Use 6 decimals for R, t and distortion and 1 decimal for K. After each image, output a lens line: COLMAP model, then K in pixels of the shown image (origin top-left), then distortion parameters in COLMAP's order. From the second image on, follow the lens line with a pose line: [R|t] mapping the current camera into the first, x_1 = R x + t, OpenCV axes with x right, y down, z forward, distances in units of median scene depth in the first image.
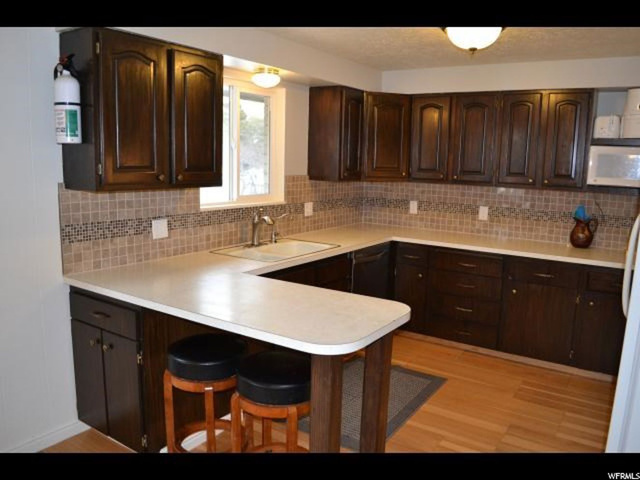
lens RADIAL K [[521.7, 0, 320.3], [0, 521.7, 250.7], [0, 0, 1]] dist [-0.072119, 0.005444]
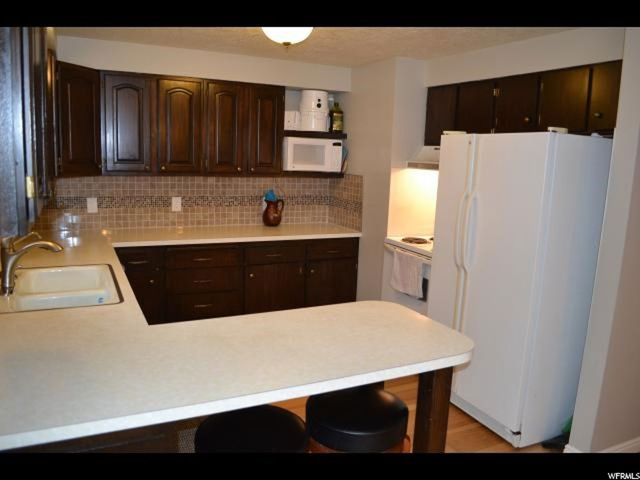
lens RADIAL K [[501.8, 0, 320.0], [0, 501.8, 240.0], [0, 0, 1]] dist [-0.072645, 0.002846]
pose [[0.497101, -0.155138, 0.853711, -0.371394], [0.125177, 0.986416, 0.106366, -0.076621], [-0.858616, 0.053990, 0.509768, 0.328577]]
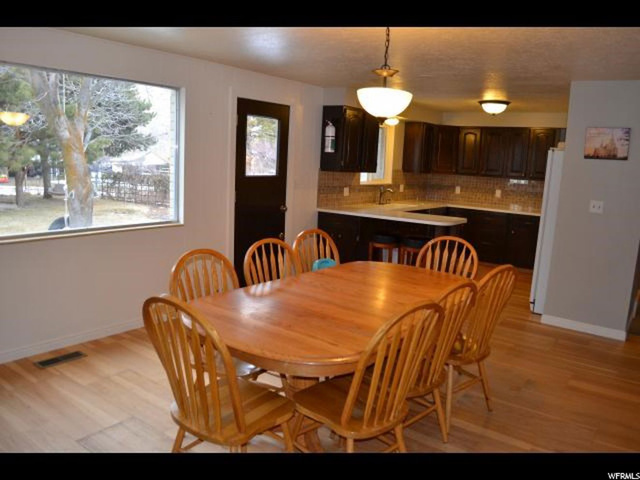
lens RADIAL K [[501.8, 0, 320.0], [0, 501.8, 240.0], [0, 0, 1]] dist [-0.072645, 0.002846]
pose [[0.998632, 0.030157, -0.042718, -0.233344], [-0.030672, 0.999464, -0.011458, 0.133941], [0.042349, 0.012752, 0.999021, -0.777925]]
